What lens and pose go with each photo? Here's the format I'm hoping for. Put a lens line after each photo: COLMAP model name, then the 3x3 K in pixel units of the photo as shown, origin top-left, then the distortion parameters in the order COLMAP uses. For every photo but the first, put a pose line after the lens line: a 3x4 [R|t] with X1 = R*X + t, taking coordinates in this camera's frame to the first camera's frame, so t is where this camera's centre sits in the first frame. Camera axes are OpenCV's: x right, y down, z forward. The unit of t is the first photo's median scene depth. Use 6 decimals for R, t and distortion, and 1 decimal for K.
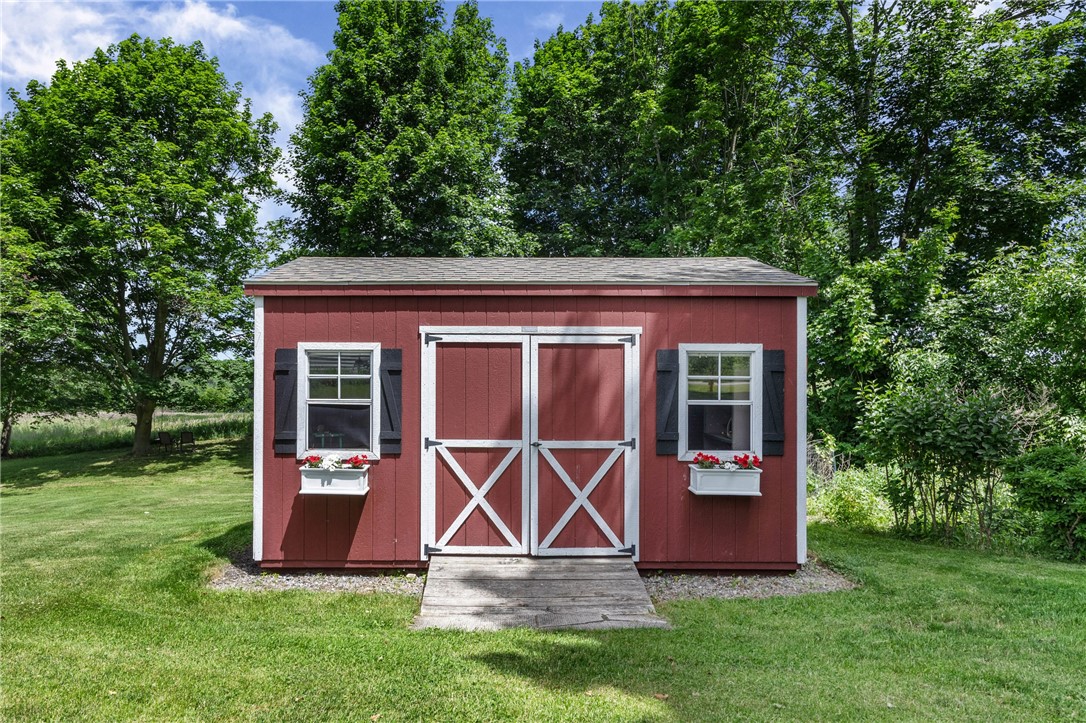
lens RADIAL K [[675.9, 0, 543.0], [0, 675.9, 361.5], [0, 0, 1]] dist [0.000434, 0.000101]
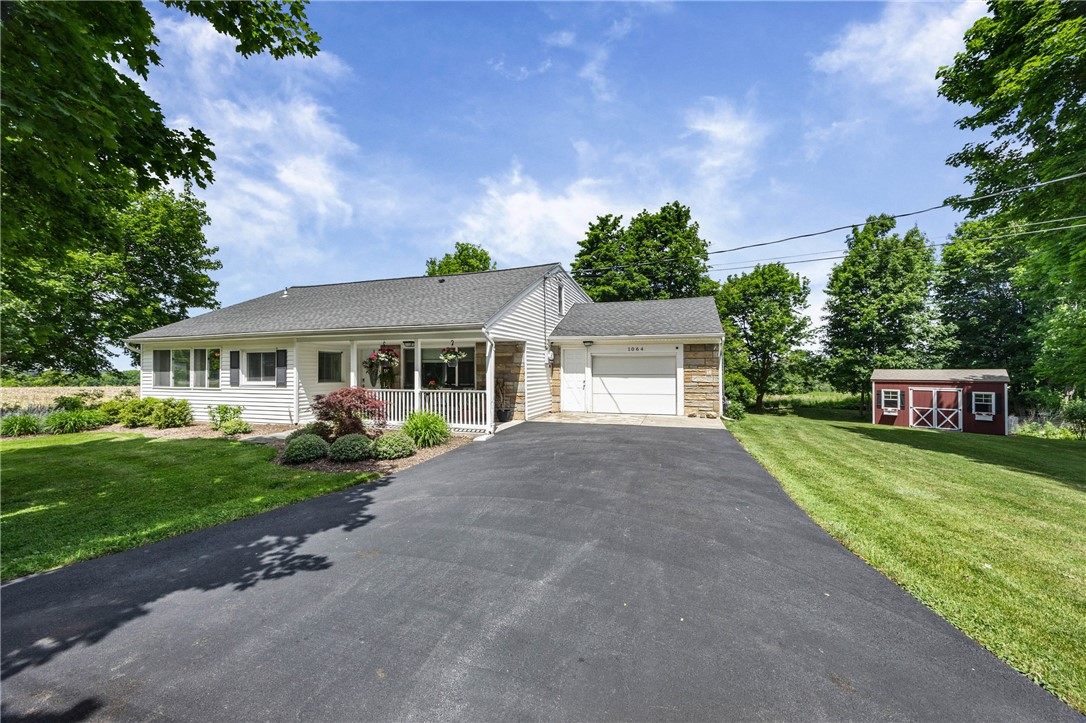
lens RADIAL K [[423.1, 0, 543.0], [0, 423.1, 361.5], [0, 0, 1]] dist [0.000426, -0.000015]
pose [[0.678013, -0.017888, -0.734832, 0.361601], [0.021348, 0.999761, -0.004641, -0.319974], [0.734740, -0.012541, 0.678233, -3.722864]]
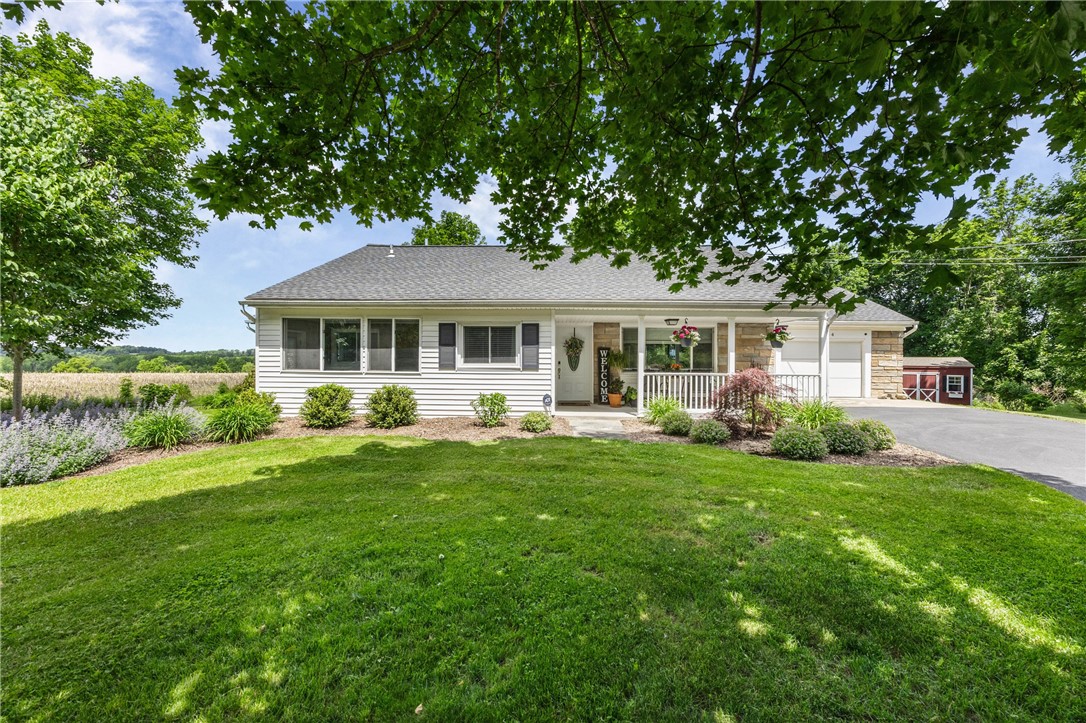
lens RADIAL K [[423.1, 0, 543.0], [0, 423.1, 361.5], [0, 0, 1]] dist [0.000426, -0.000015]
pose [[0.863928, 0.011800, -0.503478, -1.149259], [0.005290, 0.999458, 0.032502, -0.320357], [0.503588, -0.030743, 0.863397, -4.643059]]
